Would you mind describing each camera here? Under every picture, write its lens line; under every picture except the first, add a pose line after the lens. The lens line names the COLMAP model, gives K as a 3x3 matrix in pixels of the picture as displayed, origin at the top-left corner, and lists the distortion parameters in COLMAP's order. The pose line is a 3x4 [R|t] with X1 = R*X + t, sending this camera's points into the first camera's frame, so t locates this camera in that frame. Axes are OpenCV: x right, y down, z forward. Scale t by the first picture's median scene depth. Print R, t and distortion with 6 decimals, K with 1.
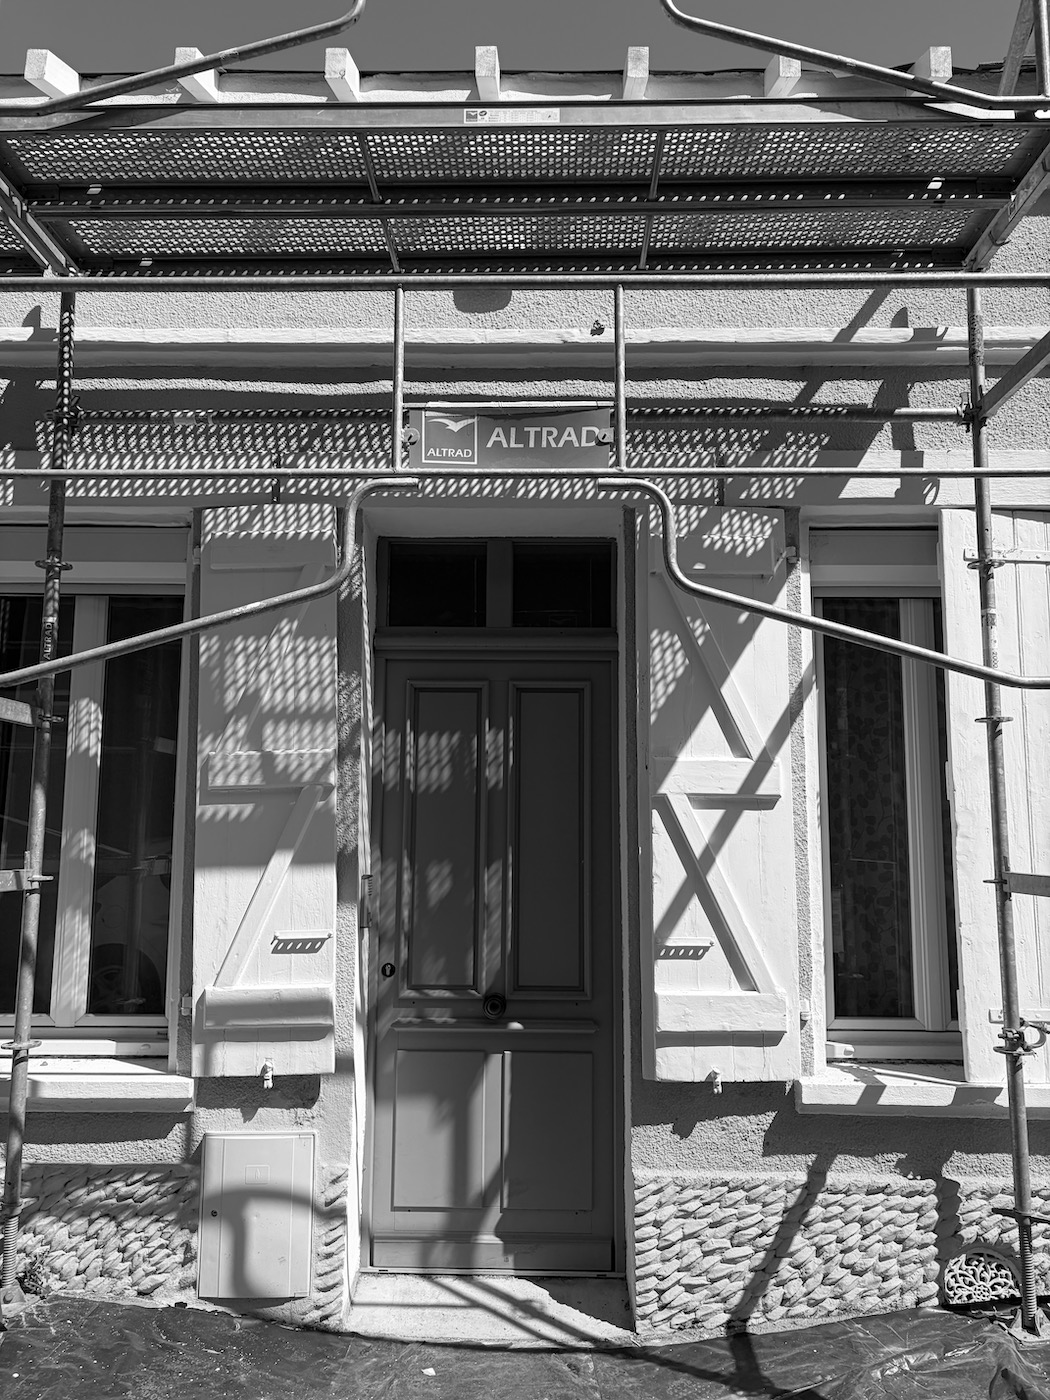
lens RADIAL K [[1036.7, 0, 525.0], [0, 1036.7, 700.0], [0, 0, 1]] dist [0.010590, 0.006466]
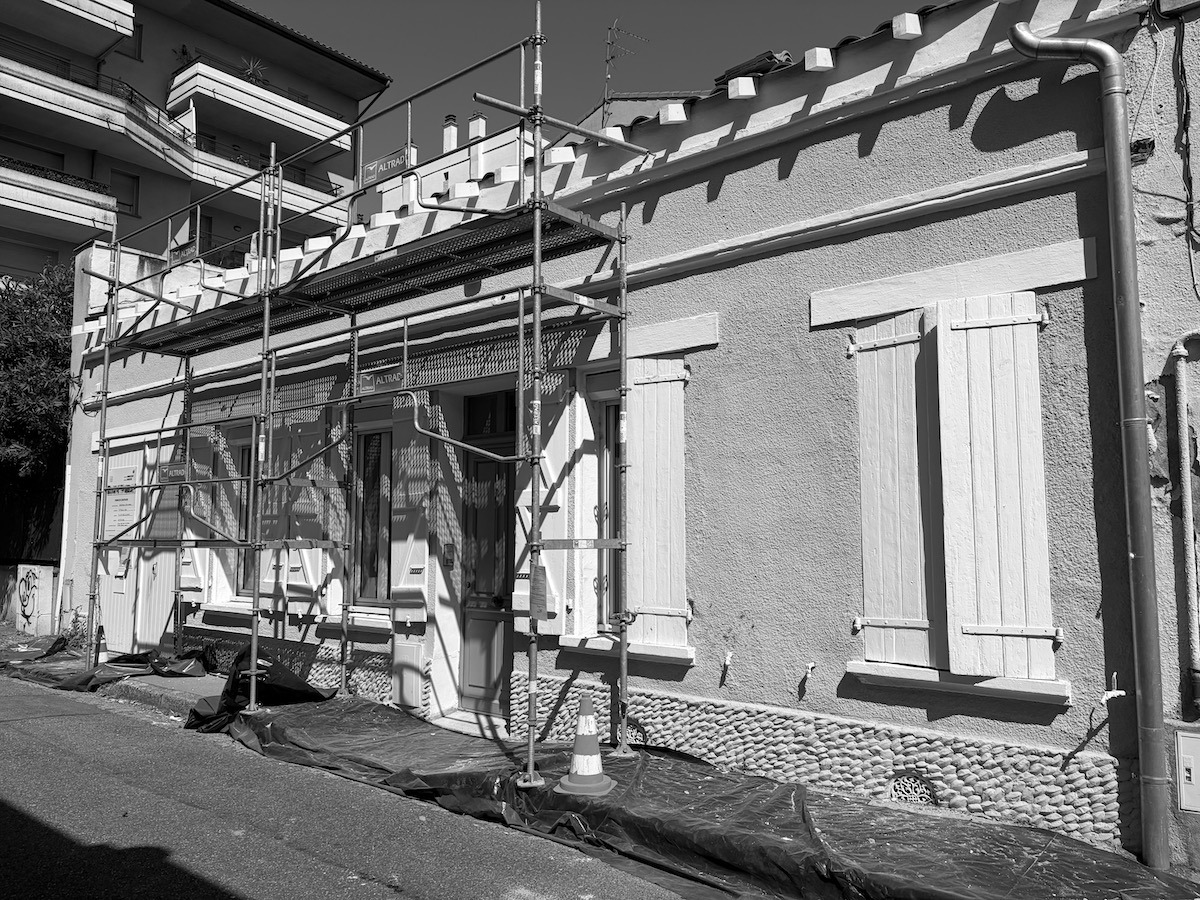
lens RADIAL K [[843.5, 0, 600.0], [0, 843.5, 450.0], [0, 0, 1]] dist [0.008583, -0.004010]
pose [[0.792613, -0.069245, -0.605781, 1.395787], [0.082698, 0.996558, -0.005709, -0.006086], [0.604091, -0.045571, 0.795611, -0.338843]]
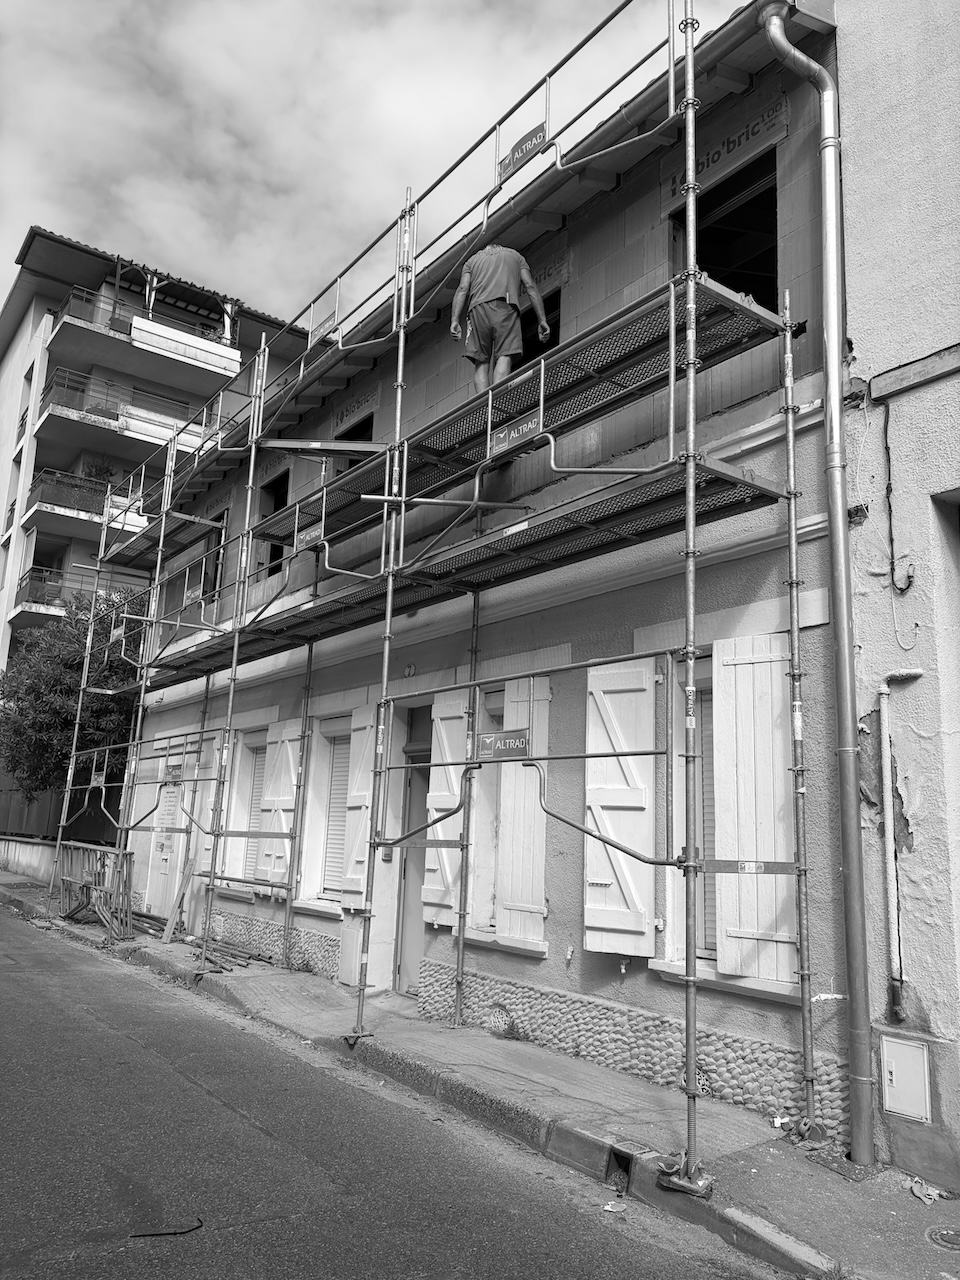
lens RADIAL K [[947.8, 0, 480.0], [0, 947.8, 640.0], [0, 0, 1]] dist [0.010590, 0.006466]
pose [[0.598959, -0.145917, -0.787373, 1.525847], [0.063284, 0.988808, -0.135107, -0.004665], [0.798275, 0.031096, 0.601490, -0.336271]]
